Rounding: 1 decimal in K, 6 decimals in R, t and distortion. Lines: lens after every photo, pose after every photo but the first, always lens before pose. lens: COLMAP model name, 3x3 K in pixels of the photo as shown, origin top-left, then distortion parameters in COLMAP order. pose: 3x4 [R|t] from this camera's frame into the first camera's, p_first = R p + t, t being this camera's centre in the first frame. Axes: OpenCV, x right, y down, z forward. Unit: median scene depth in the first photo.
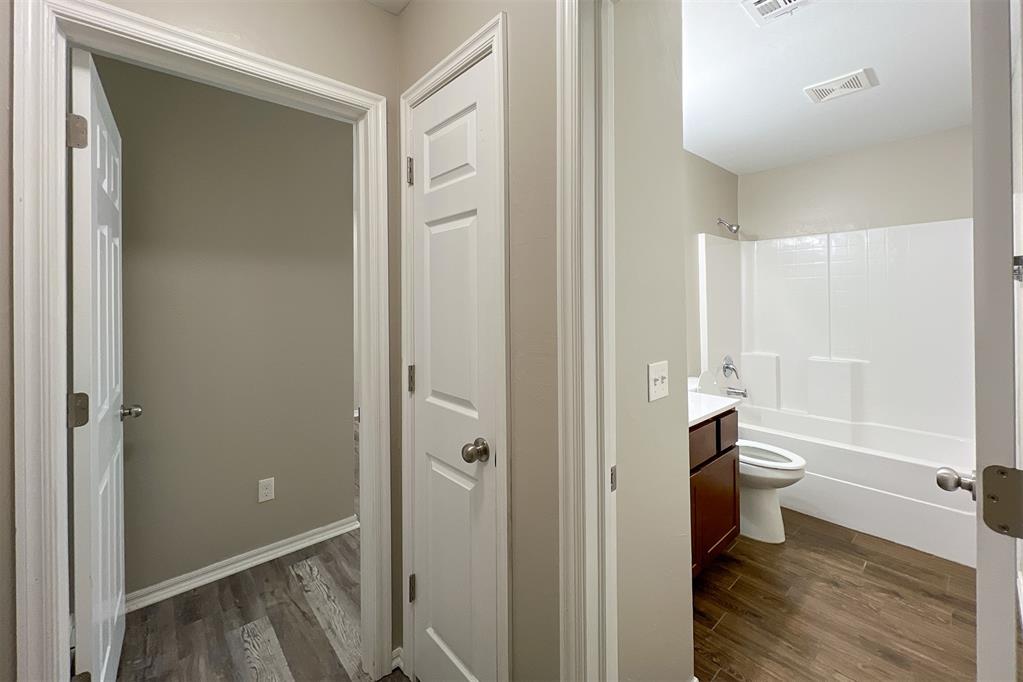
lens RADIAL K [[410.1, 0, 510.9], [0, 410.1, 297.8], [0, 0, 1]] dist [0.000637, 0.000243]
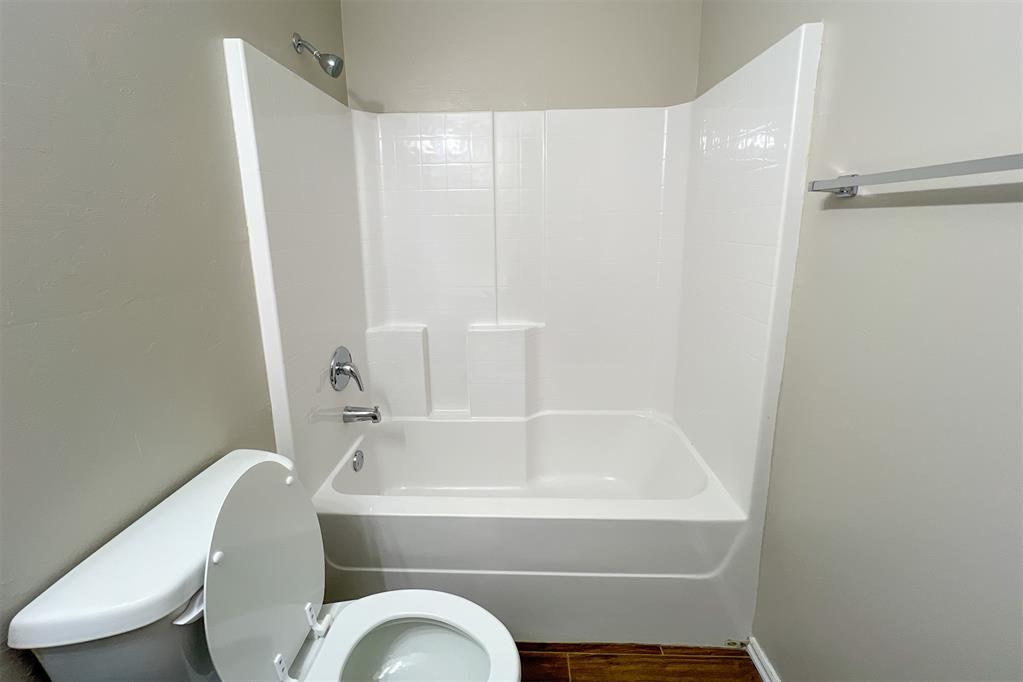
lens RADIAL K [[410.1, 0, 510.9], [0, 410.1, 297.8], [0, 0, 1]] dist [0.000637, 0.000243]
pose [[0.683384, -0.132059, 0.718016, 0.330399], [-0.001009, 0.983332, 0.181817, -0.004261], [-0.730059, -0.124975, 0.671860, 0.538952]]
